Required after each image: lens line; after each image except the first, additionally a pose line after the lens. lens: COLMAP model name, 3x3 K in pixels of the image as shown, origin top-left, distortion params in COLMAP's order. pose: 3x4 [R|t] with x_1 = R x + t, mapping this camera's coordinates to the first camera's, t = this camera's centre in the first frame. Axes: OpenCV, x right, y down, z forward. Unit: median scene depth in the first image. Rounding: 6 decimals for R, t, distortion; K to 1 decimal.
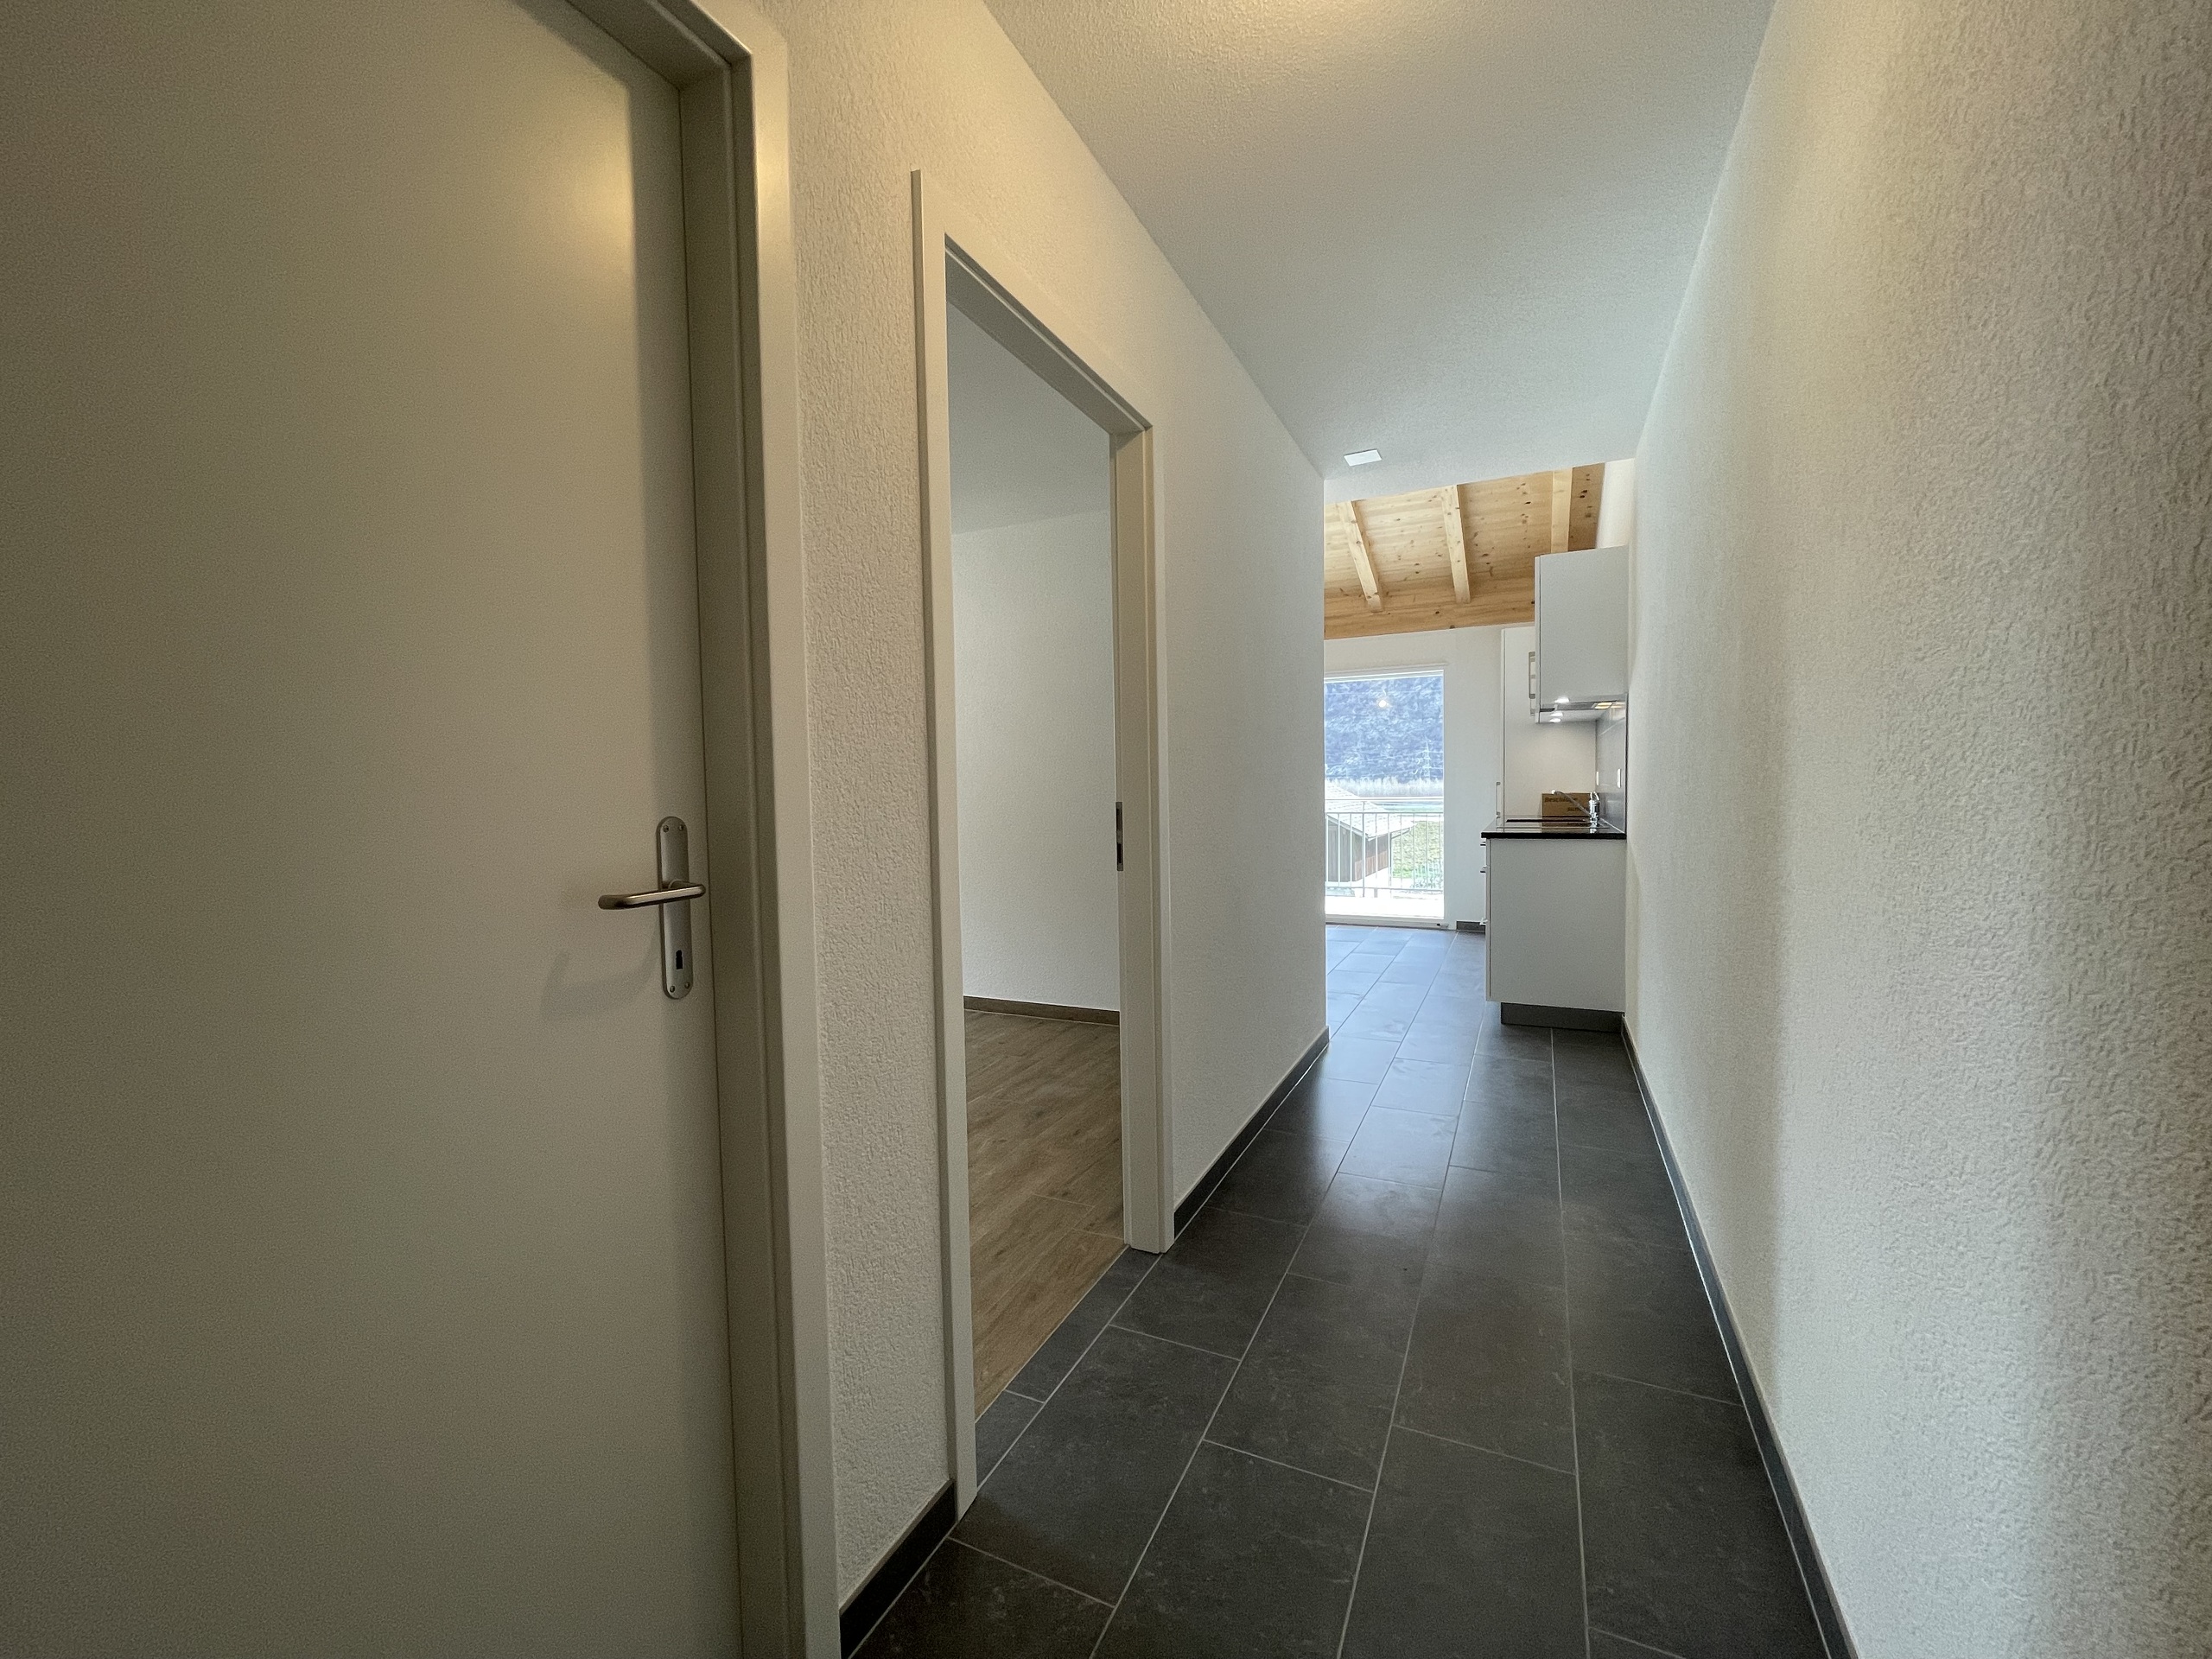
lens RADIAL K [[890.6, 0, 1106.0], [0, 890.6, 829.5], [0, 0, 1]] dist [0.000529, -0.000004]
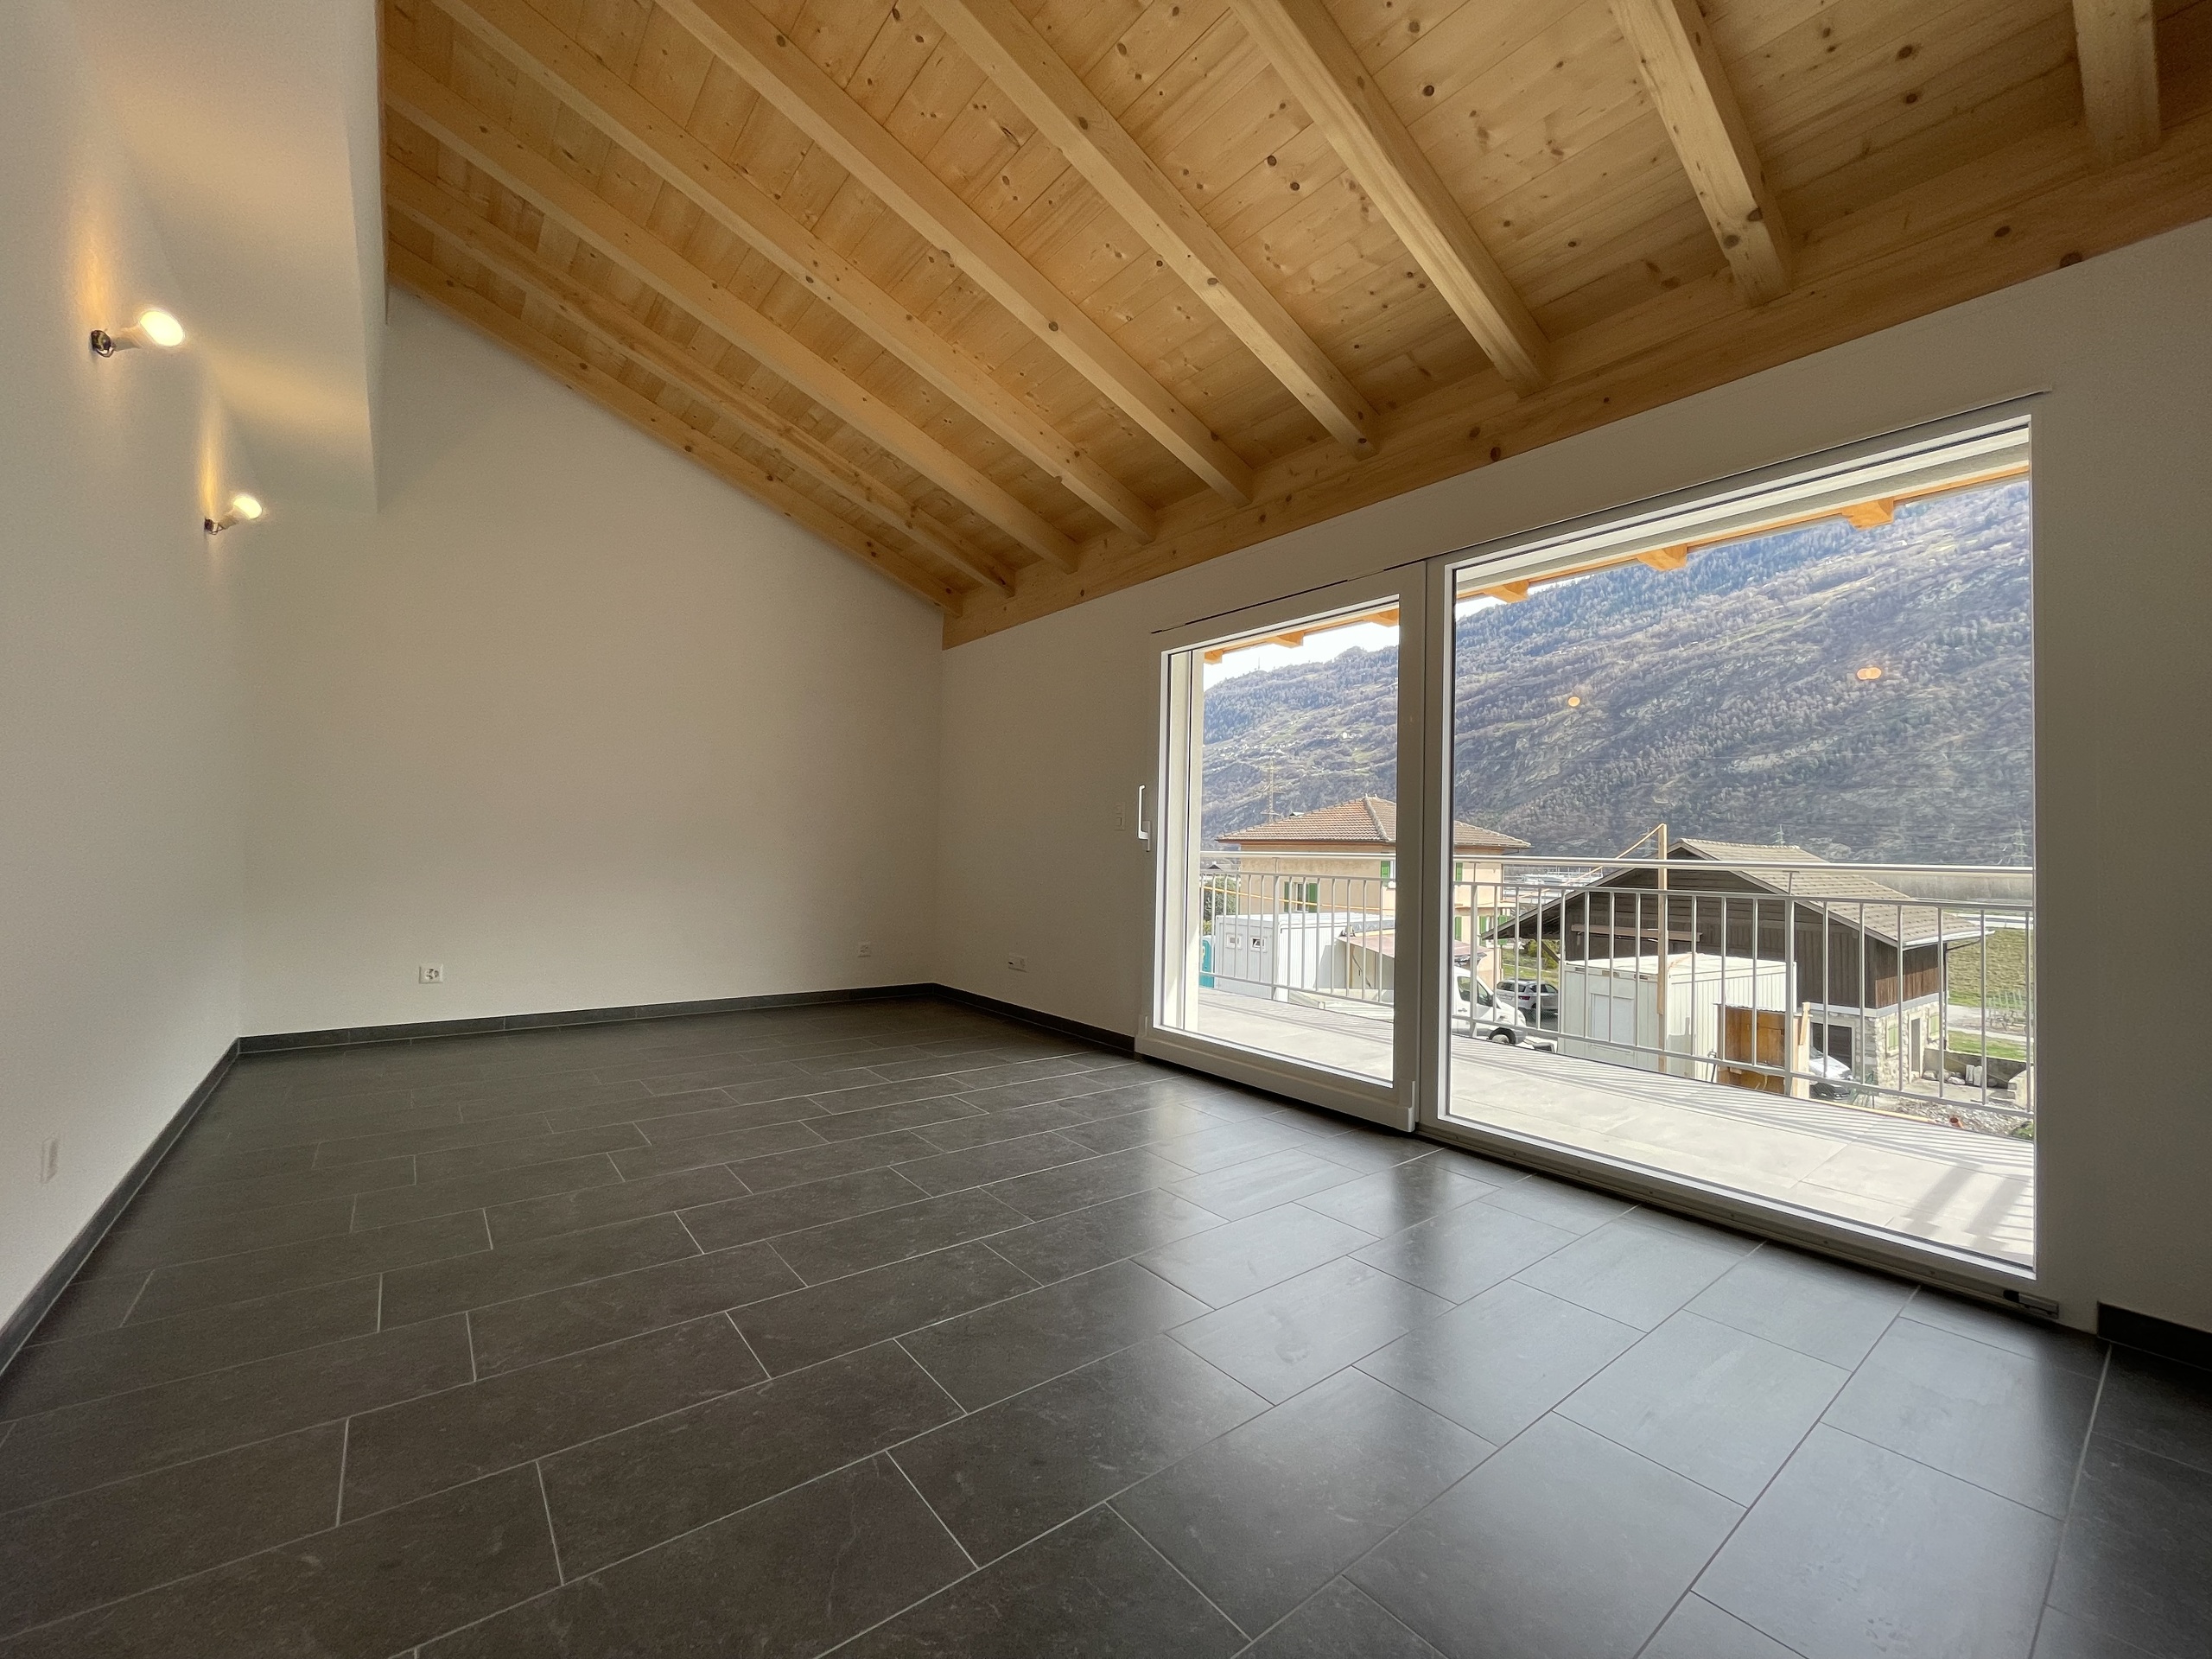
lens RADIAL K [[896.6, 0, 1109.0], [0, 896.6, 821.3], [0, 0, 1]] dist [-0.000501, -0.000151]
pose [[0.900386, 0.028762, -0.434140, 0.068624], [-0.064462, 0.995619, -0.067730, -0.001903], [0.430290, 0.088969, 0.898296, 0.178054]]
